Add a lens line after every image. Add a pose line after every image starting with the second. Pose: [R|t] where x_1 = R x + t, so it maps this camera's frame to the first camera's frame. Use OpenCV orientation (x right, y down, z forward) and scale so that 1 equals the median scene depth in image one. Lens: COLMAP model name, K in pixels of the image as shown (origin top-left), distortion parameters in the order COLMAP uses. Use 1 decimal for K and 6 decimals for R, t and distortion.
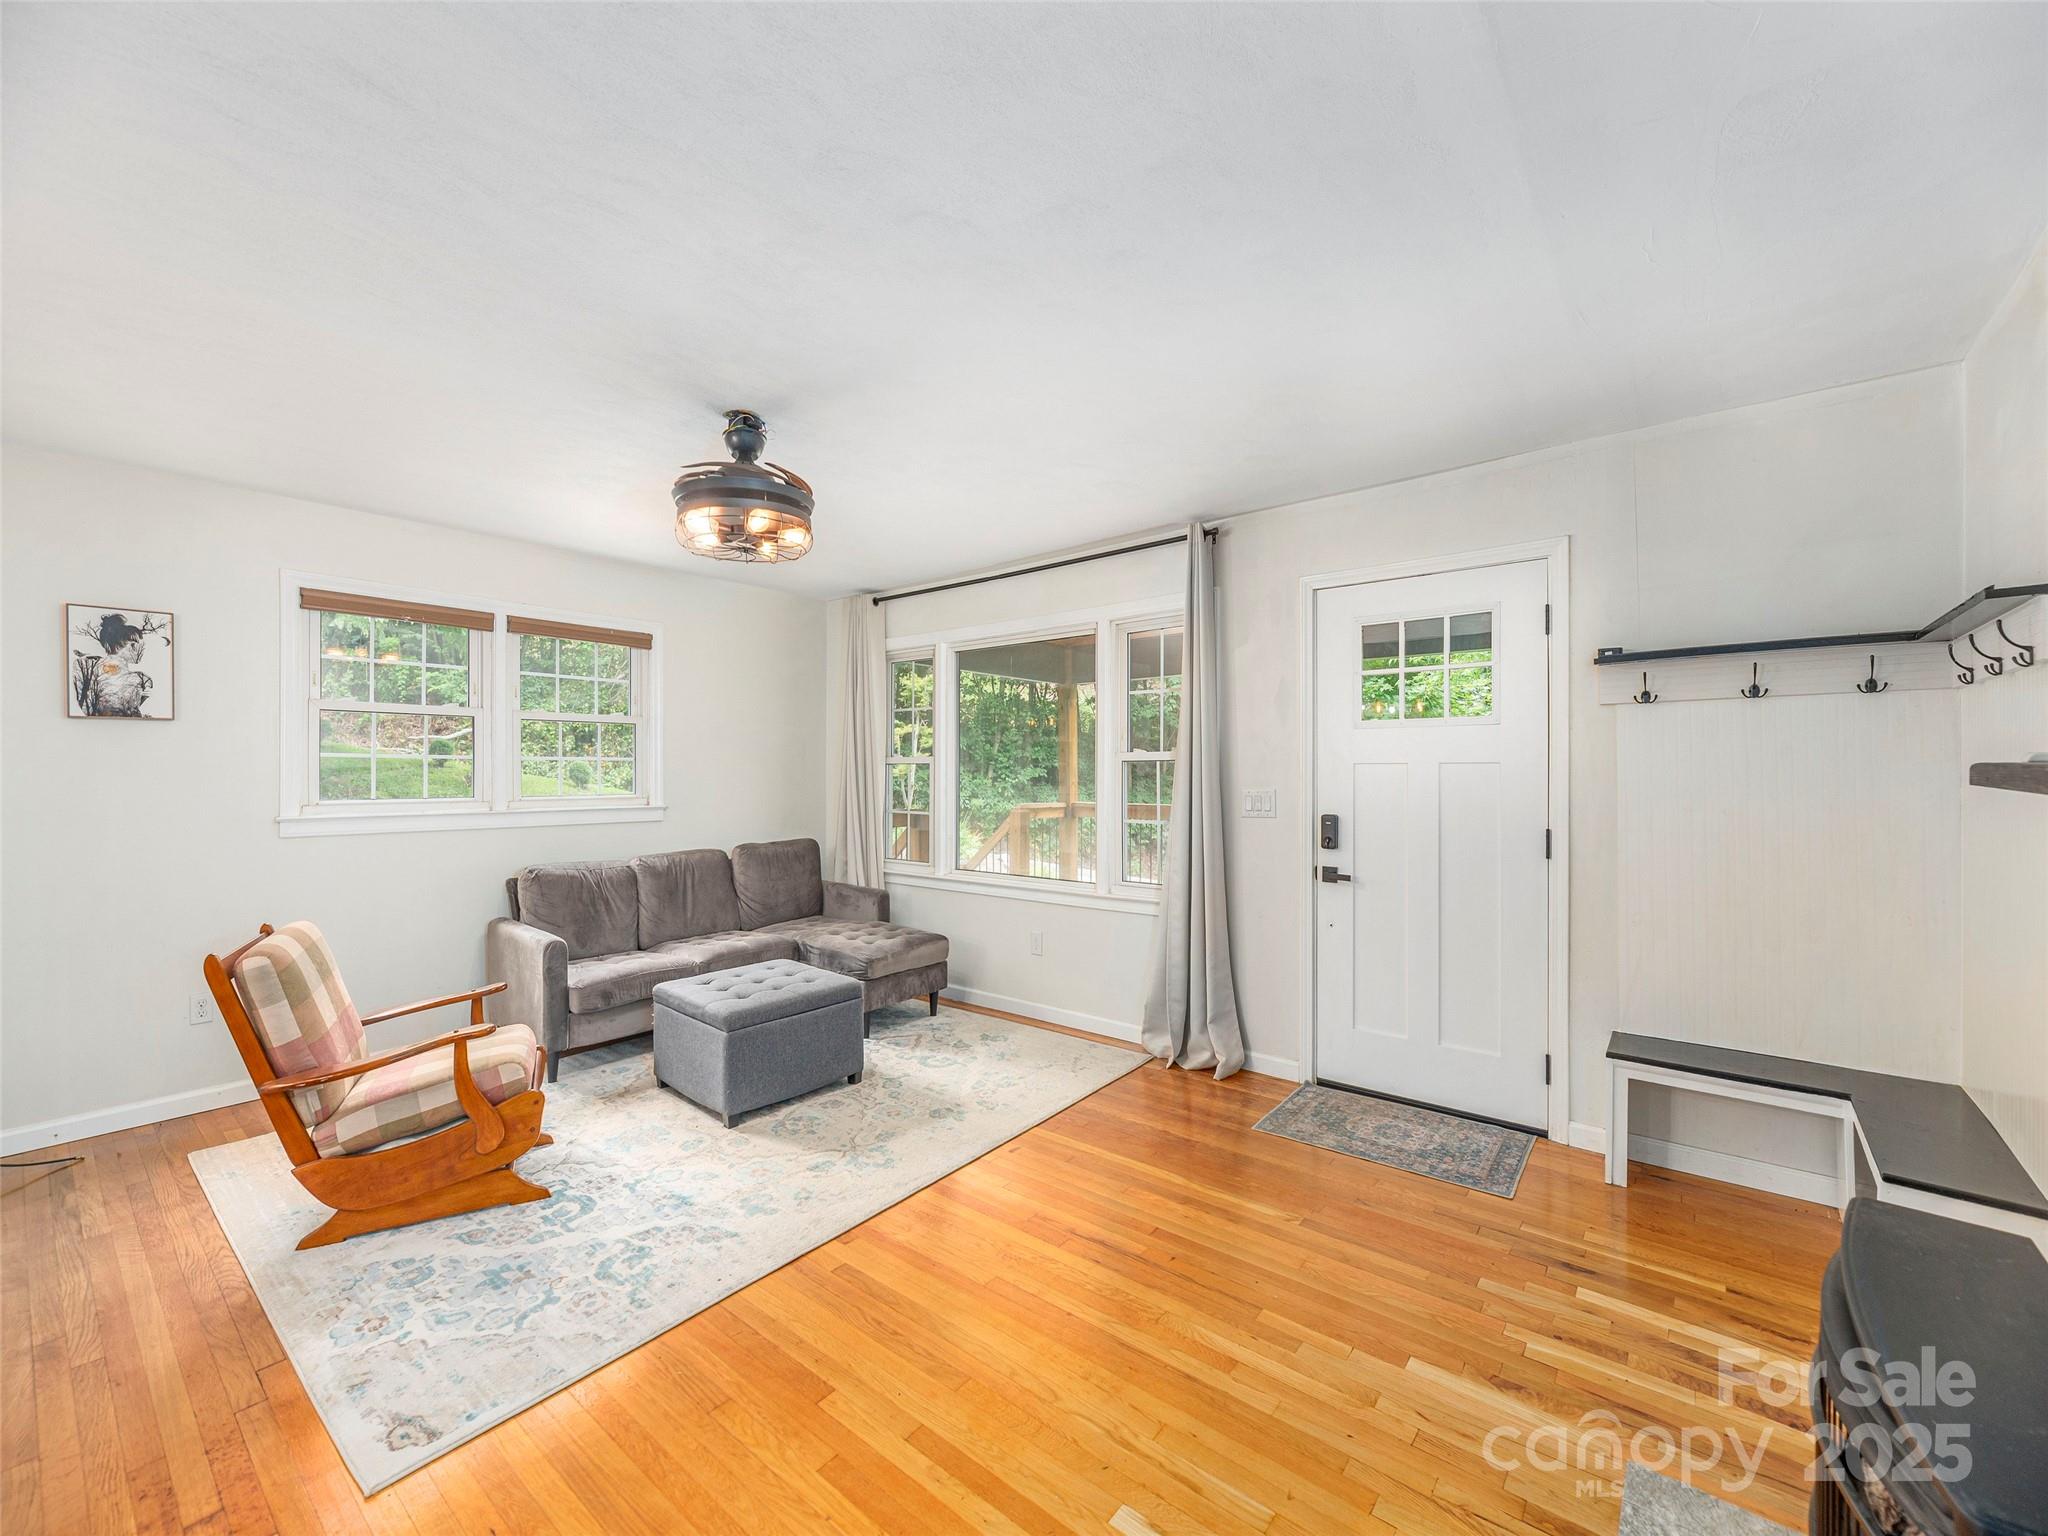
lens RADIAL K [[835.6, 0, 1024.0], [0, 835.6, 768.0], [0, 0, 1]] dist [-0.002860, -0.000228]
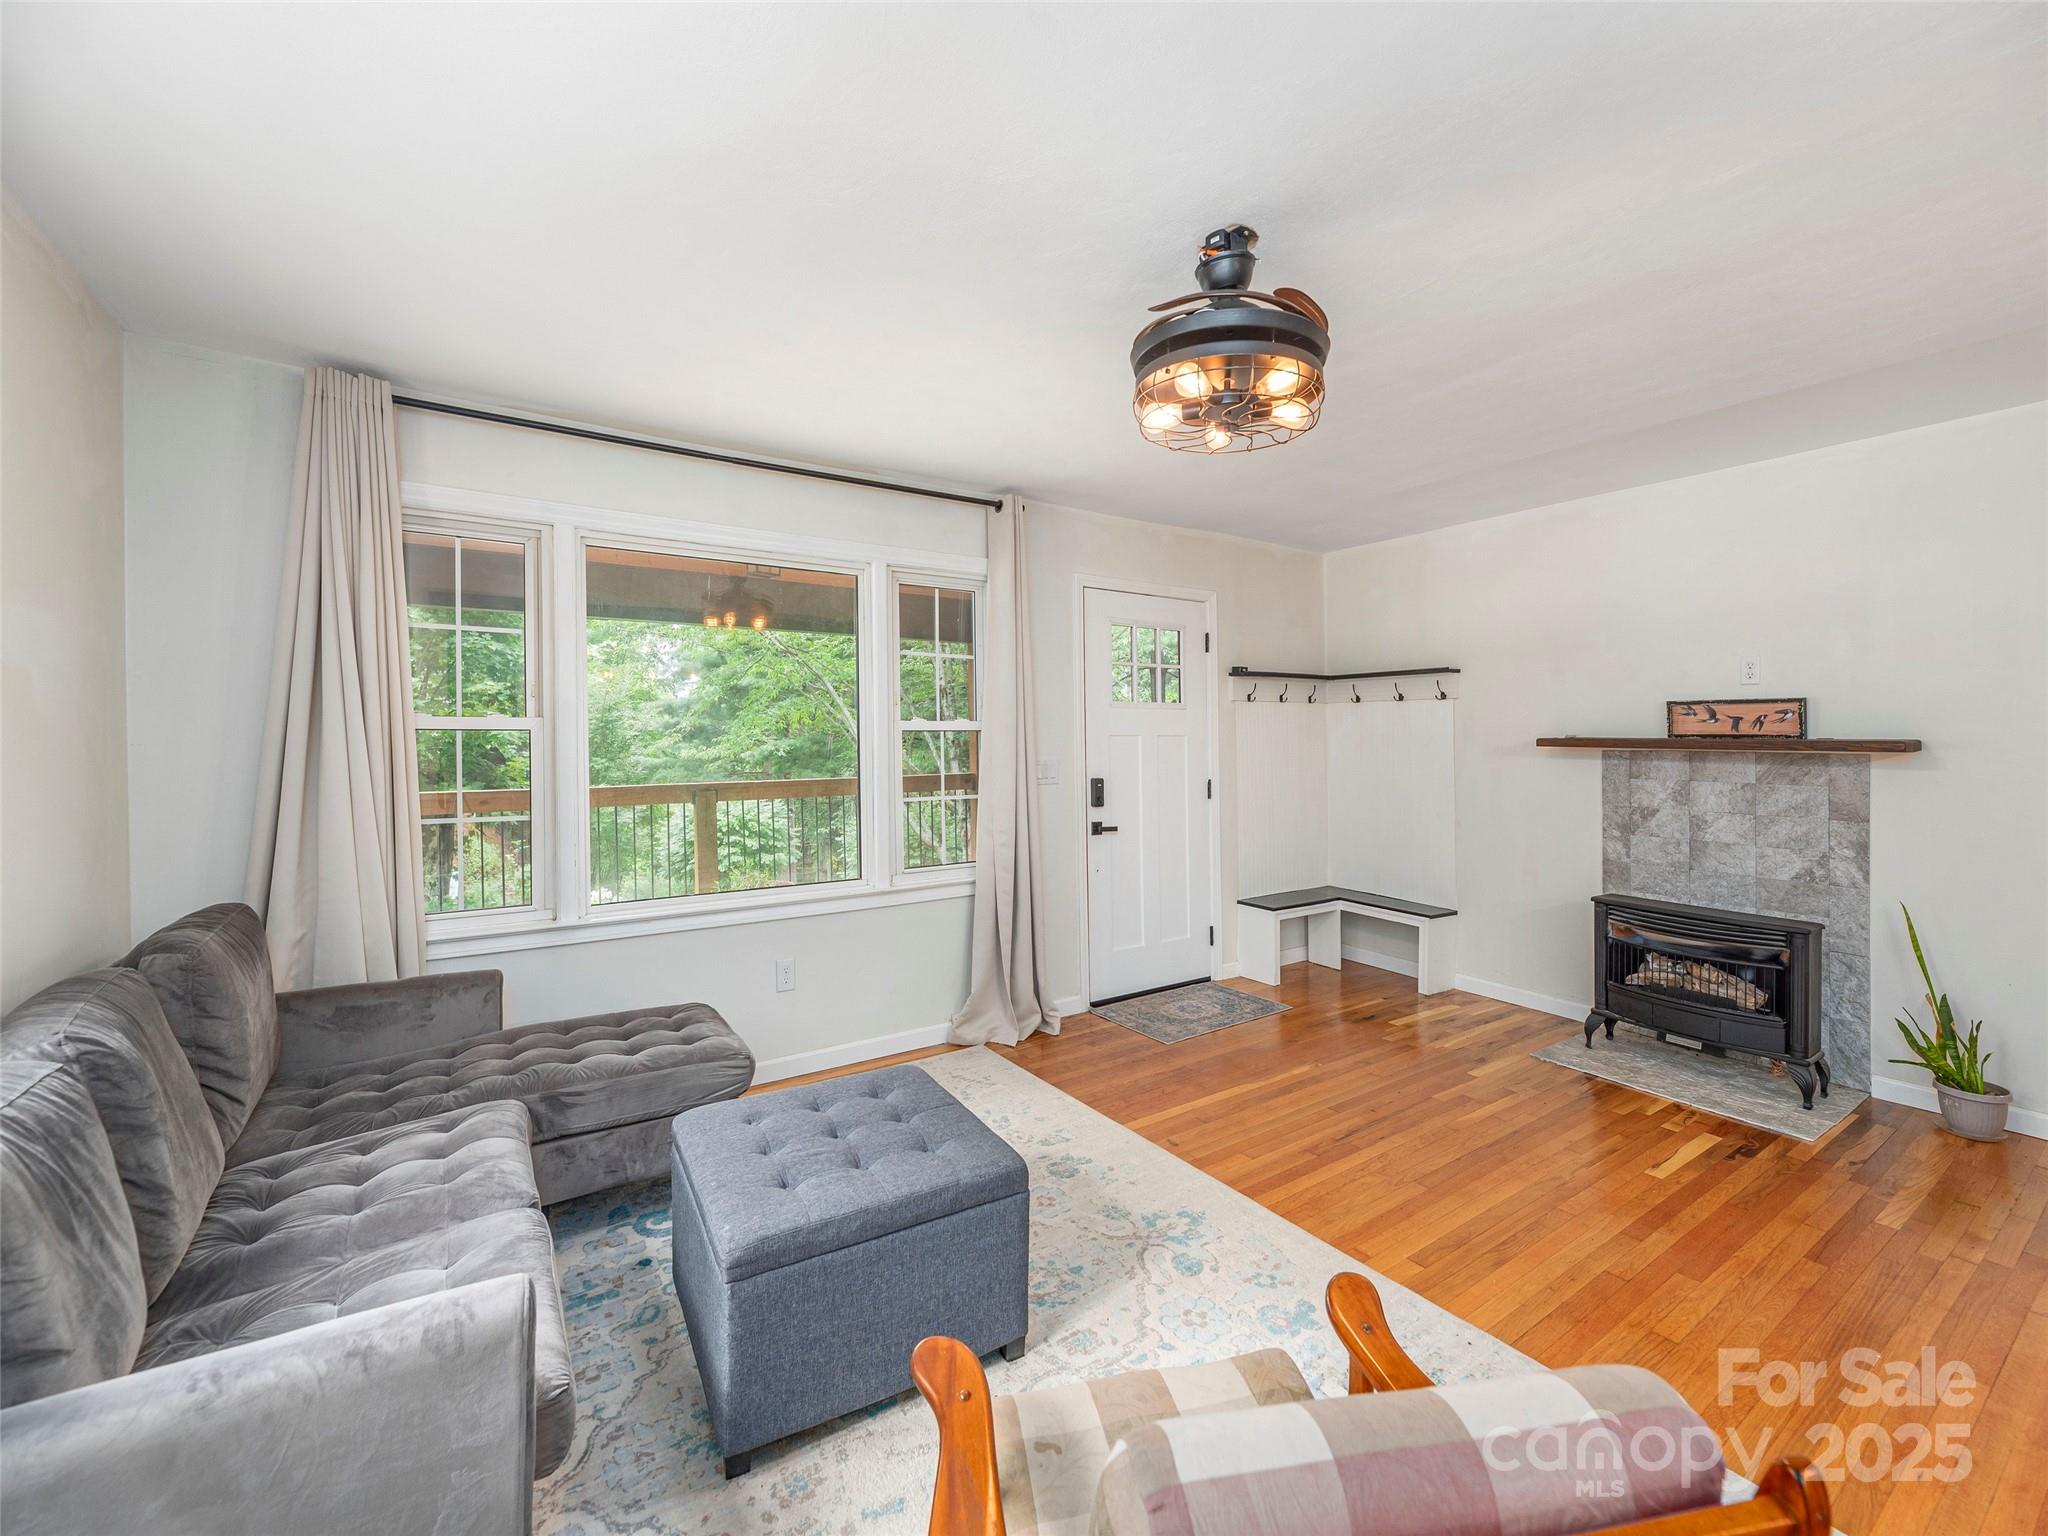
lens RADIAL K [[842.3, 0, 1043.0], [0, 842.3, 737.1], [0, 0, 1]] dist [-0.003206, 0.000259]
pose [[0.288465, 0.004861, 0.957478, -0.921508], [-0.000960, 0.999988, -0.004787, 0.003470], [-0.957490, 0.000462, 0.288466, 0.825544]]
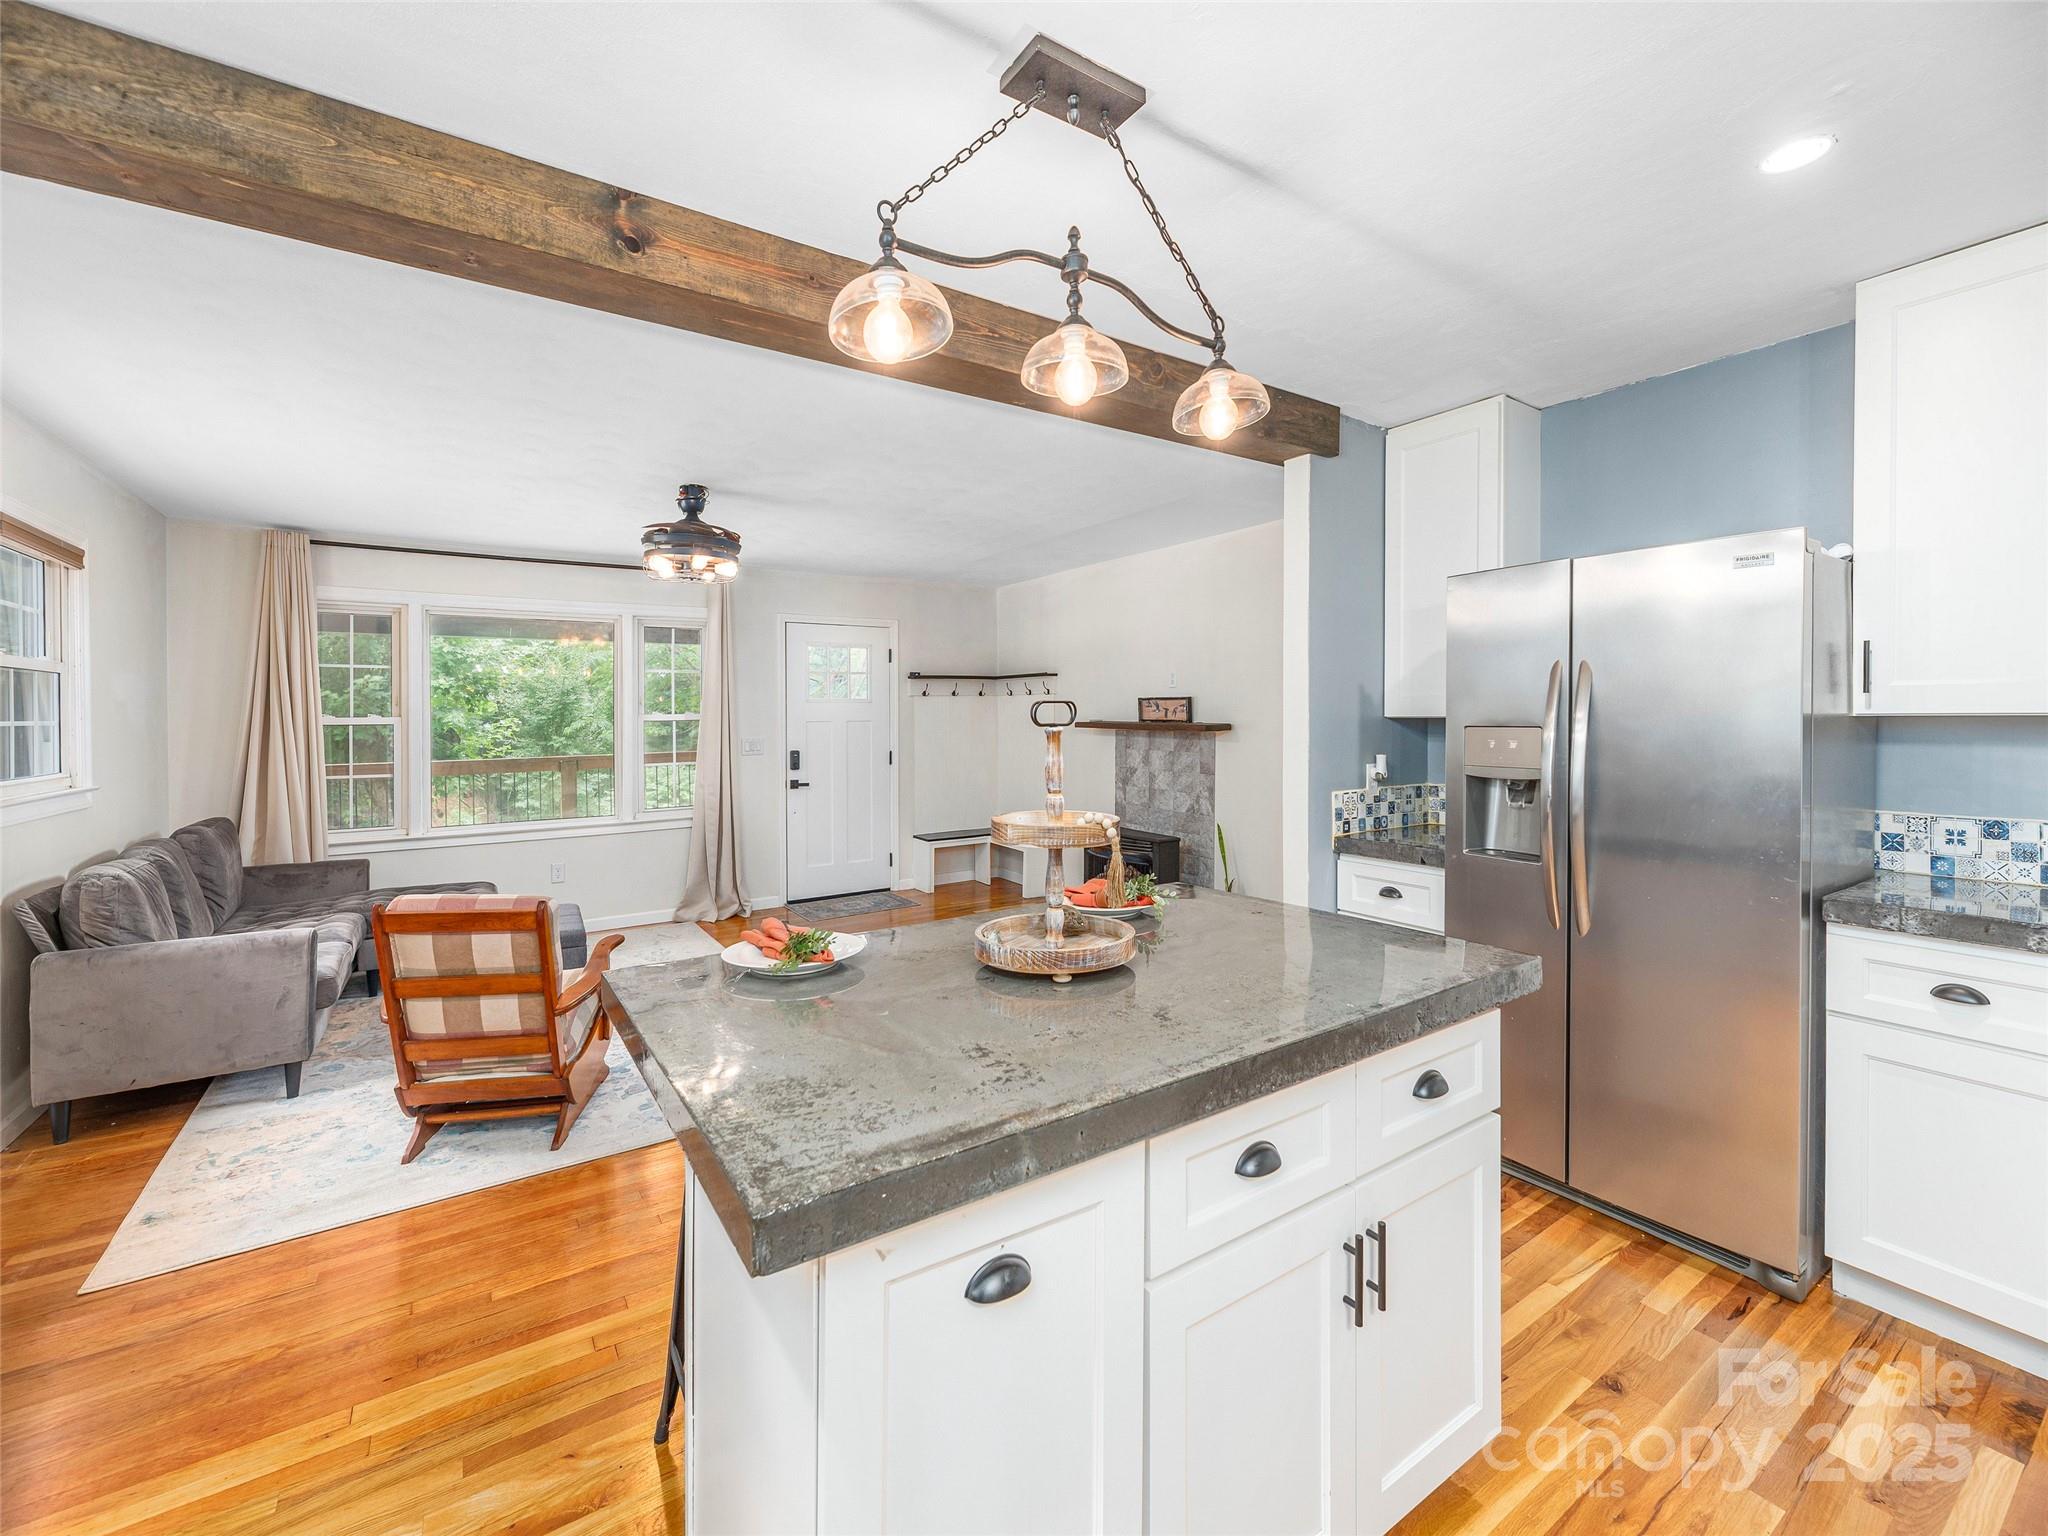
lens RADIAL K [[829.1, 0, 998.2], [0, 829.1, 703.4], [0, 0, 1]] dist [0.000972, -0.000145]
pose [[0.318806, 0.010906, 0.947757, -1.332474], [0.007304, 0.999876, -0.013963, -0.019203], [-0.947792, 0.011374, 0.318686, 0.027220]]
